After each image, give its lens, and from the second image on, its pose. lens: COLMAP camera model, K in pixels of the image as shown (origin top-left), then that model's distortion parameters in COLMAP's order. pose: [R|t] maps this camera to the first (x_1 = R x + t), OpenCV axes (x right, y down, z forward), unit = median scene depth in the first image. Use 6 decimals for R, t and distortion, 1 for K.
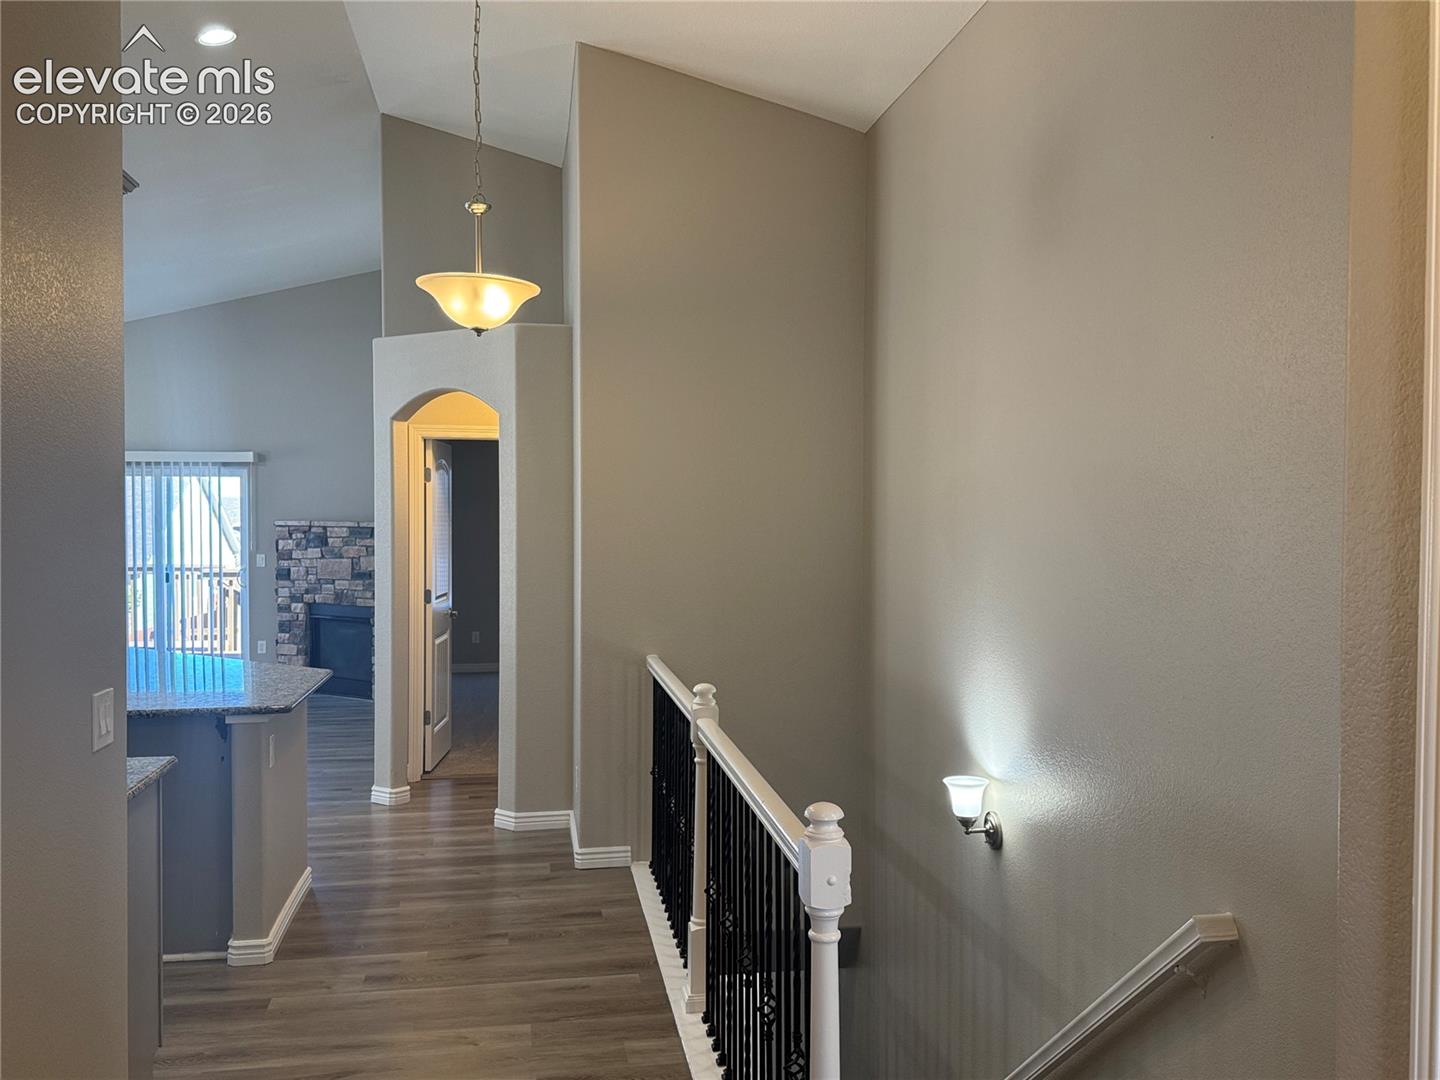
lens RADIAL K [[1261.3, 0, 720.1], [0, 1261.3, 547.6], [0, 0, 1]] dist [0.099325, -0.000934]
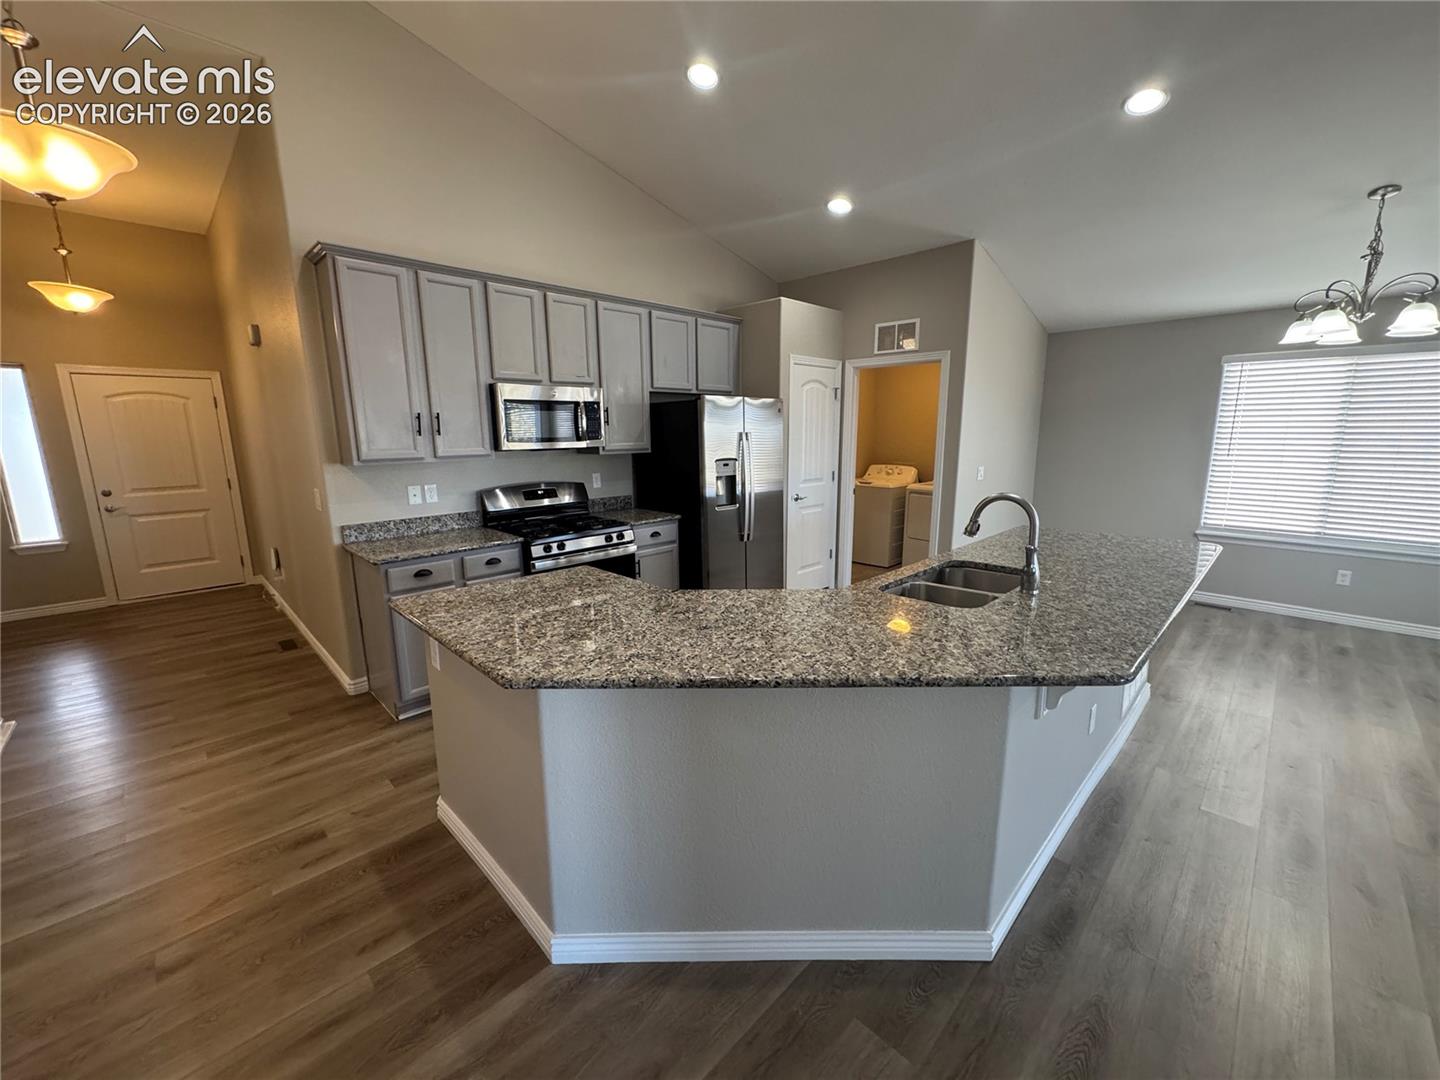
lens RADIAL K [[575.7, 0, 721.9], [0, 575.7, 538.2], [0, 0, 1]] dist [-0.001042, -0.000059]
pose [[-0.814370, 0.112996, -0.569239, -0.120586], [-0.010729, 0.977763, 0.209439, -0.011676], [0.580247, 0.176668, -0.795049, 0.622787]]
